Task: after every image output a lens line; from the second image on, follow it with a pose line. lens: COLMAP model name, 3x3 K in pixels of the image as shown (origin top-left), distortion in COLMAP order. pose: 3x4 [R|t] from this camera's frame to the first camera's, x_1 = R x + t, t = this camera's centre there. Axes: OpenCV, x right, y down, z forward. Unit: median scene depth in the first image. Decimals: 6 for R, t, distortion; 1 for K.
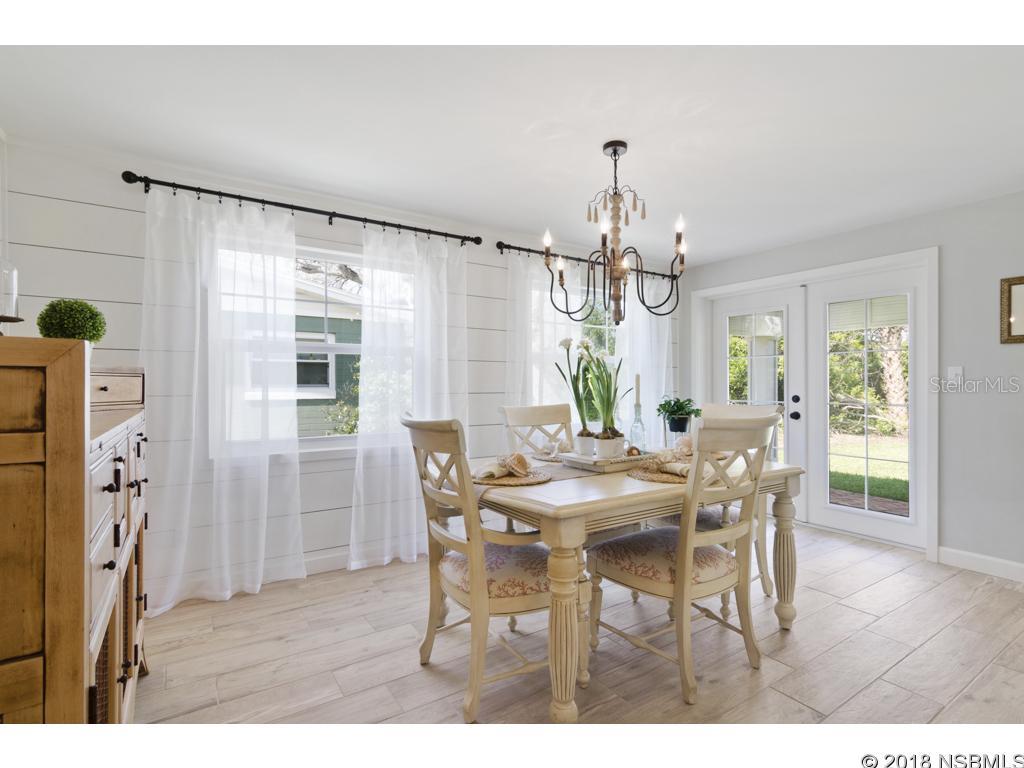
lens RADIAL K [[493.6, 0, 512.5], [0, 493.6, 385.1], [0, 0, 1]] dist [0.001275, 0.002009]
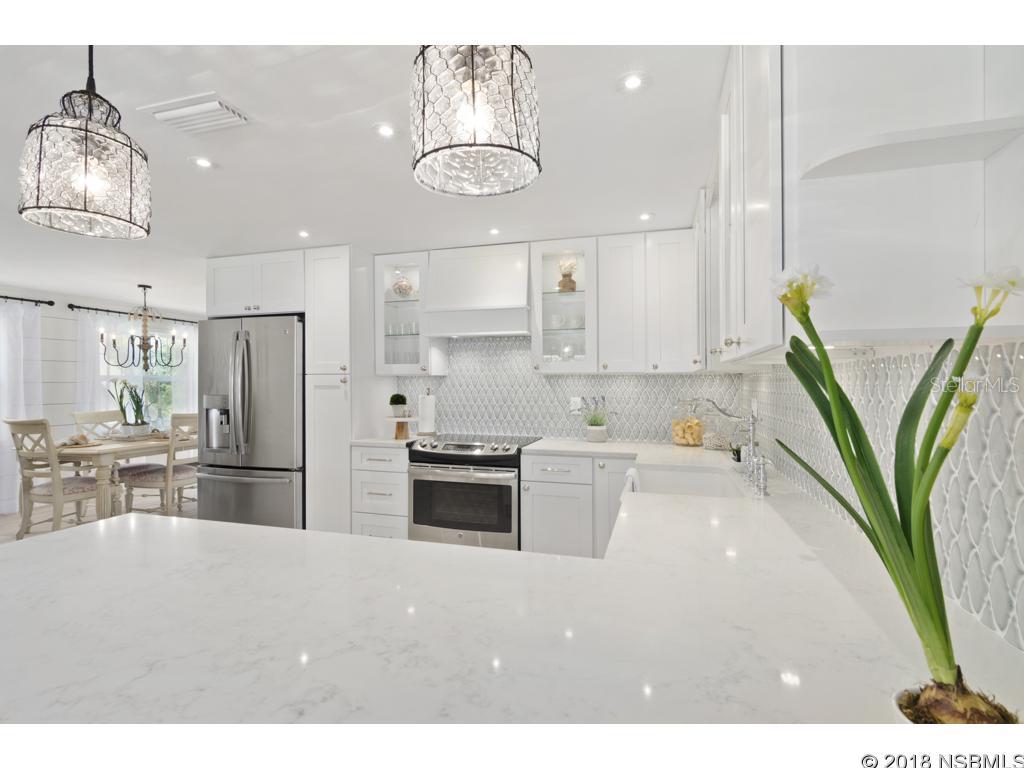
lens RADIAL K [[493.6, 0, 512.5], [0, 493.6, 385.1], [0, 0, 1]] dist [0.001275, 0.002009]
pose [[0.763989, 0.000539, 0.645229, 0.049904], [-0.002183, 0.999996, 0.001749, -0.075575], [-0.645225, -0.002745, 0.763987, -1.696221]]
